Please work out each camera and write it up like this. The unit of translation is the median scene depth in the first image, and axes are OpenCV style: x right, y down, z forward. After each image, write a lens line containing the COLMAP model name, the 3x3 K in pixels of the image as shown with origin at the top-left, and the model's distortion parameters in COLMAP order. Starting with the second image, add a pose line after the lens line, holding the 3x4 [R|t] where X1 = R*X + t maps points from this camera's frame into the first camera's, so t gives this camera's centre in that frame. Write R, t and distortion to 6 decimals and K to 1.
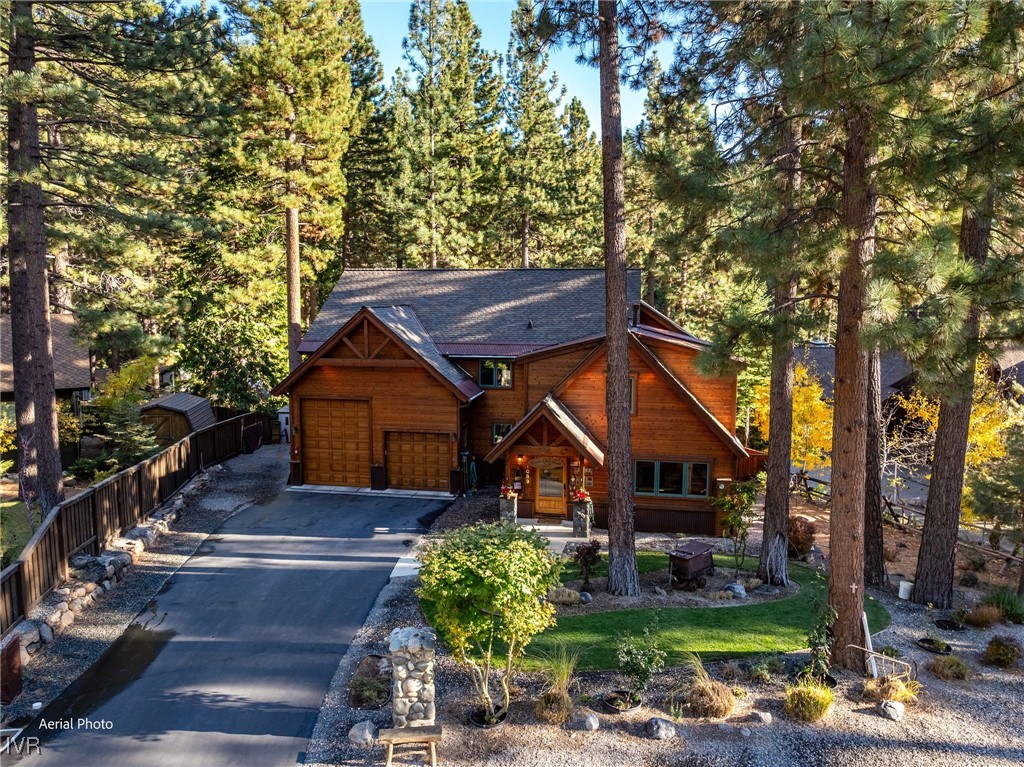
lens RADIAL K [[740.2, 0, 512.0], [0, 740.2, 383.5], [0, 0, 1]] dist [-0.028647, 0.004256]
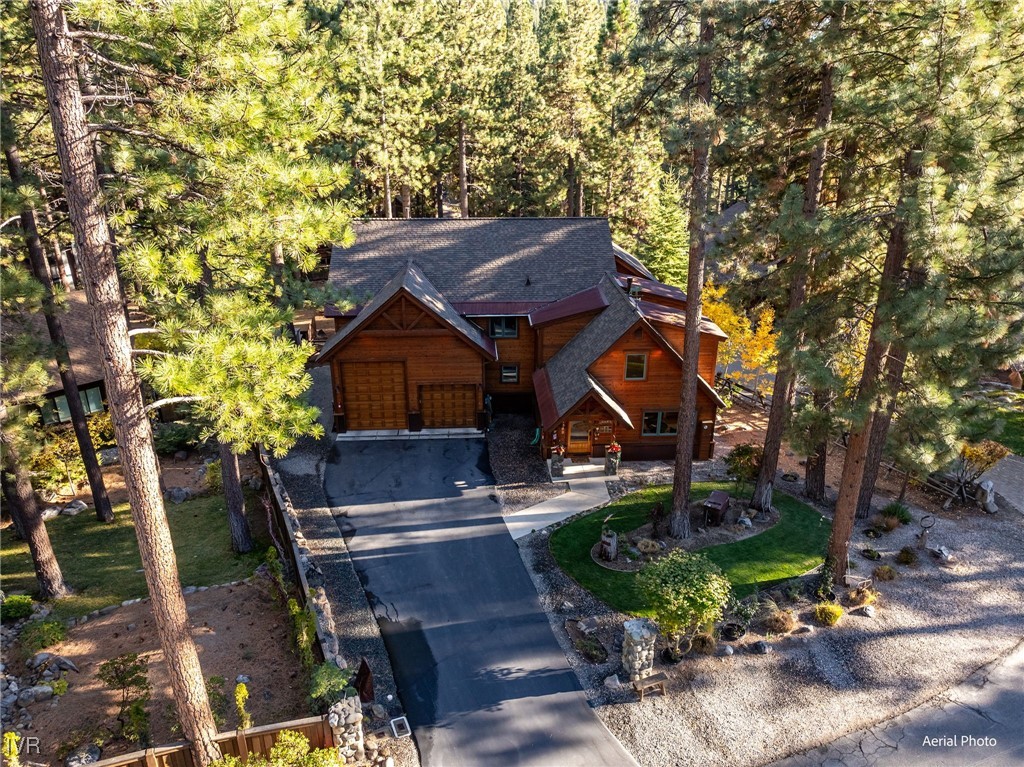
lens RADIAL K [[740.2, 0, 512.0], [0, 740.2, 383.5], [0, 0, 1]] dist [-0.028647, 0.004256]
pose [[0.970014, -0.093751, 0.224240, -0.359114], [0.027913, 0.959479, 0.280396, -0.326354], [-0.241441, -0.265728, 0.933325, -0.176316]]
